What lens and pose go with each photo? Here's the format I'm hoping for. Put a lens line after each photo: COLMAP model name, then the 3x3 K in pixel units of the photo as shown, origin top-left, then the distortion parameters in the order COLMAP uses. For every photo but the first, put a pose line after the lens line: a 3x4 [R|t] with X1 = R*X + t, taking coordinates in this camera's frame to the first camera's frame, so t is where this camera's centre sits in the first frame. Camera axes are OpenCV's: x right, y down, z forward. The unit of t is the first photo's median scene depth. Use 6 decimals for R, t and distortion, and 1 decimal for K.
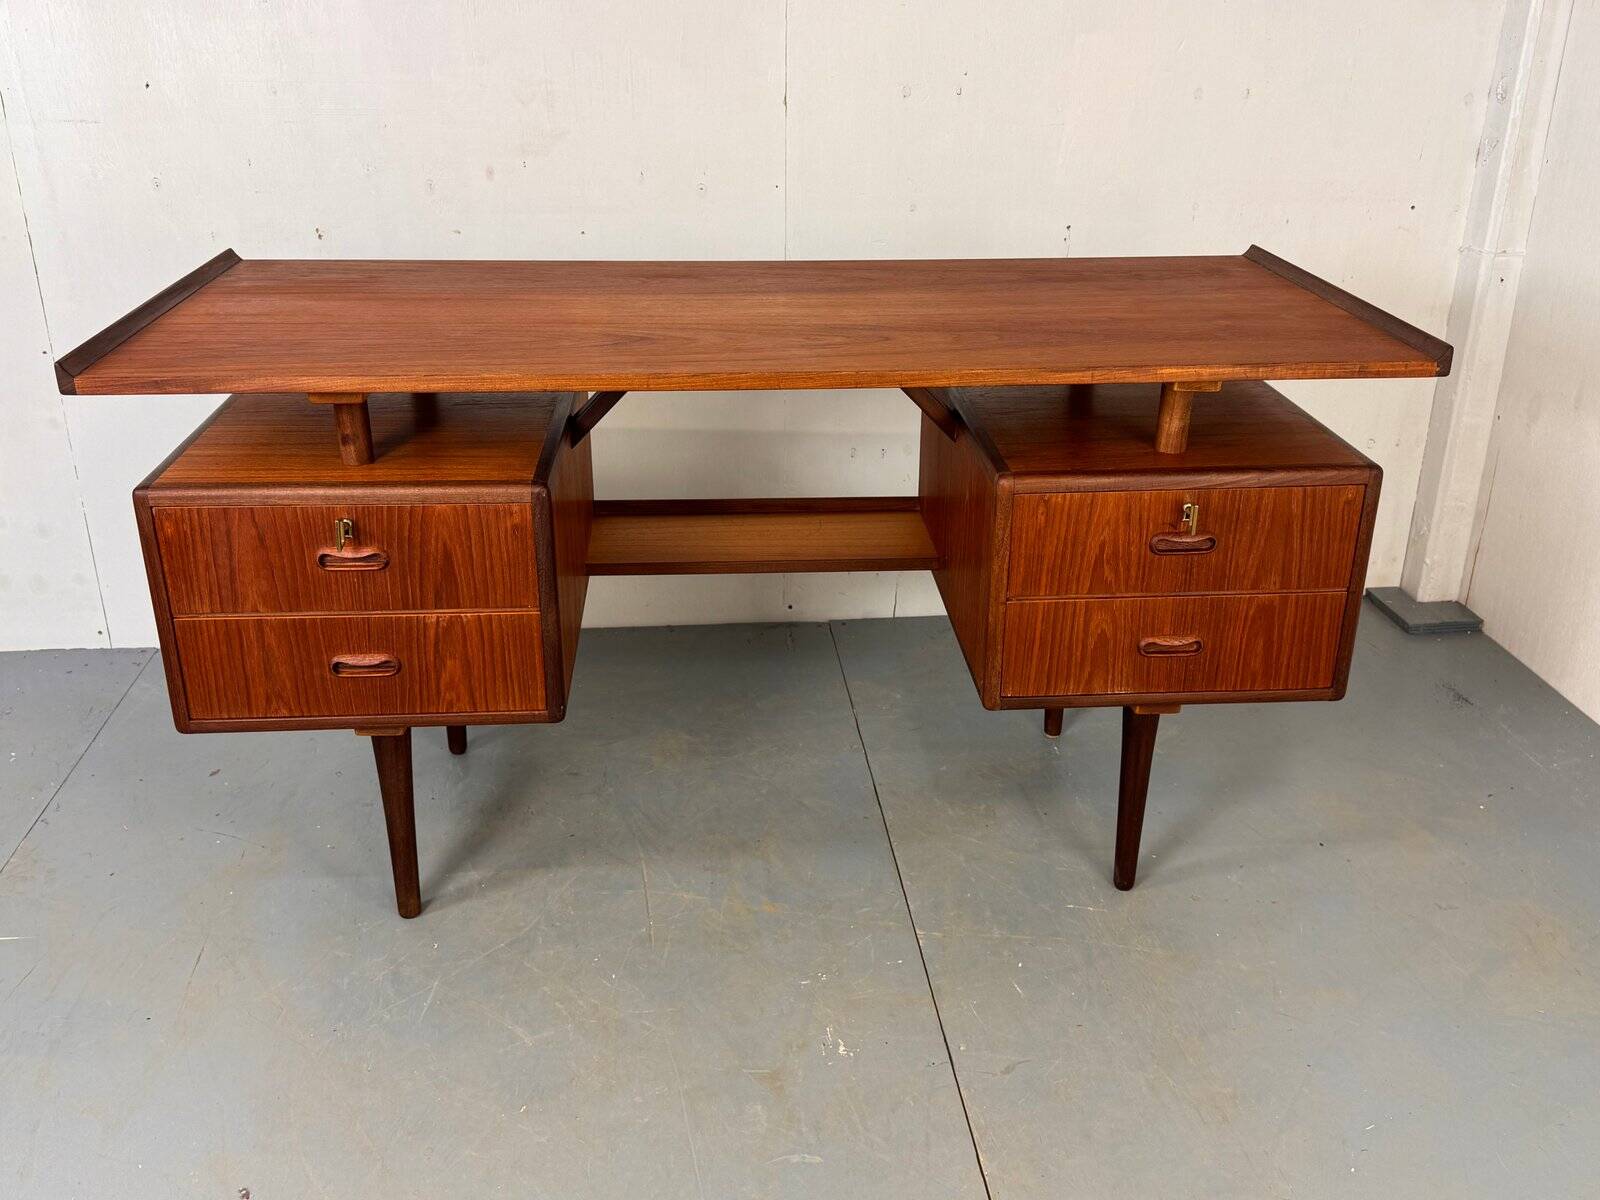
lens RADIAL K [[1439.4, 0, 804.6], [0, 1439.4, 596.2], [0, 0, 1]] dist [0.127837, -0.222435]
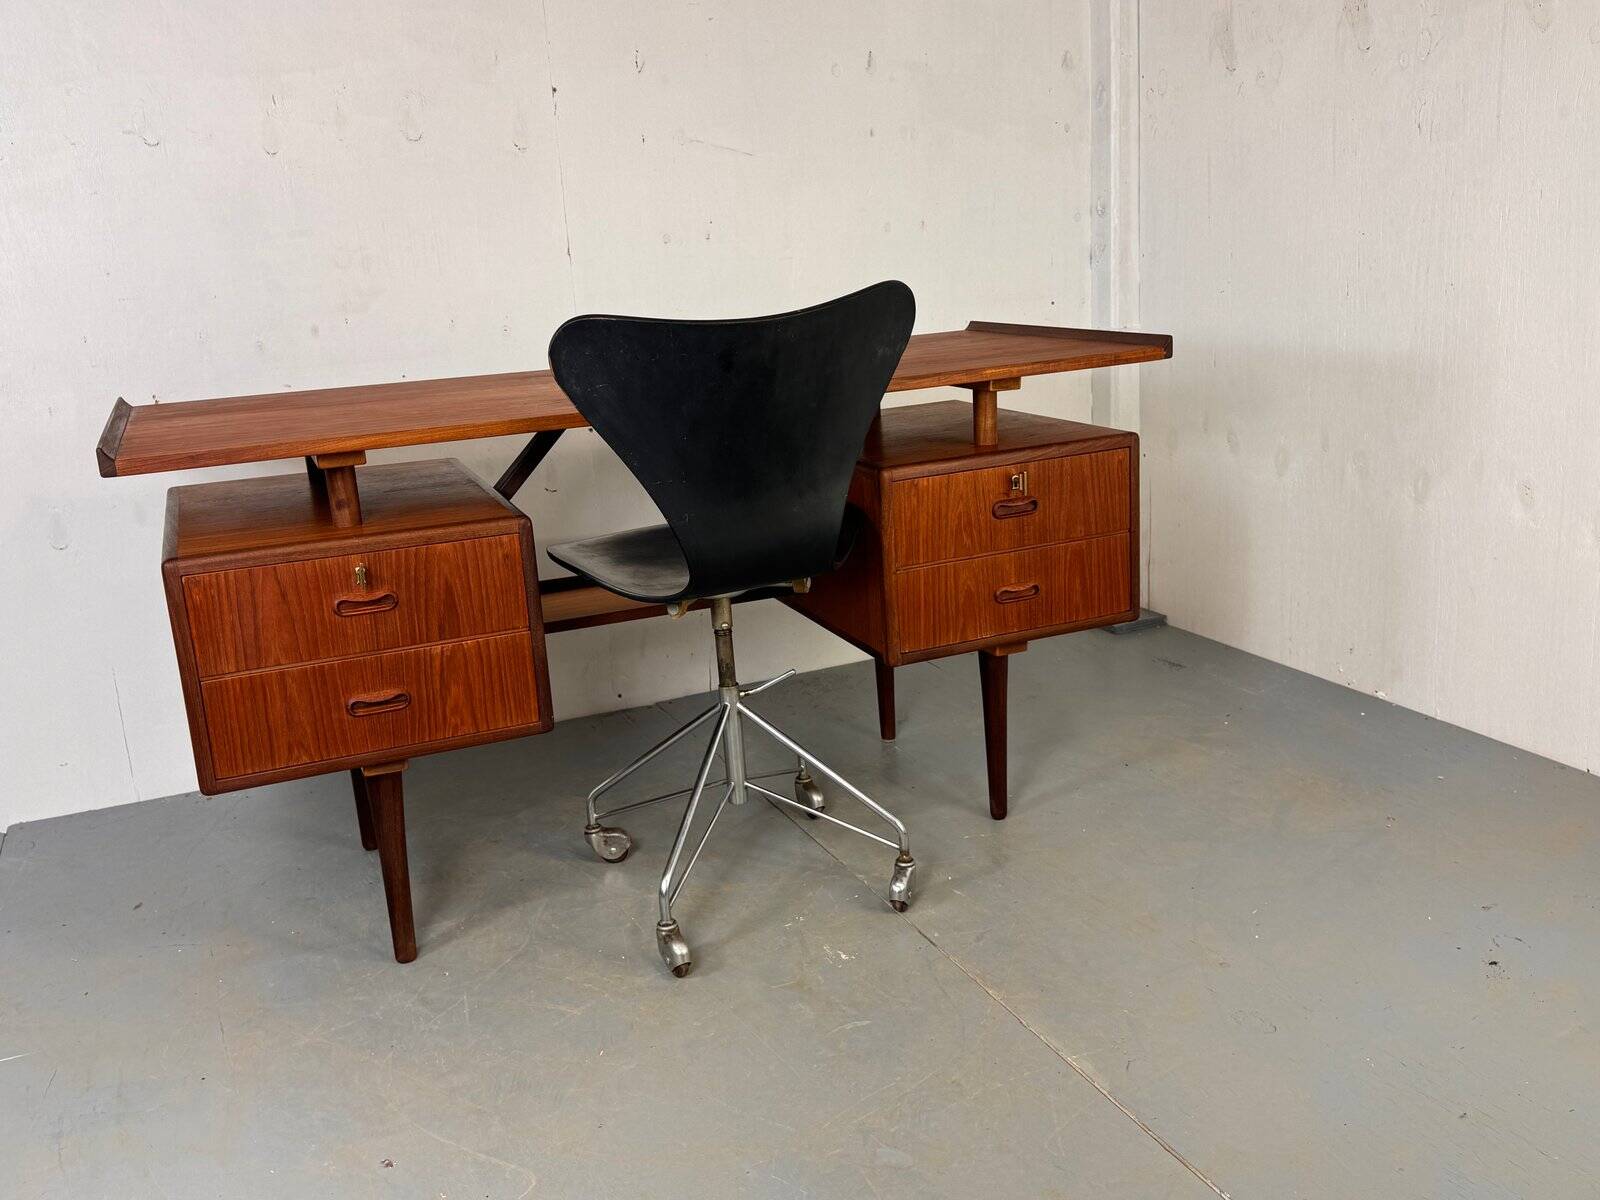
lens RADIAL K [[1439.4, 0, 801.9], [0, 1439.4, 597.8], [0, 0, 1]] dist [0.127837, -0.222435]
pose [[0.947320, -0.143097, 0.286546, -0.301272], [0.188027, 0.972723, -0.135851, 0.181592], [-0.259290, 0.182573, 0.948386, -0.159298]]
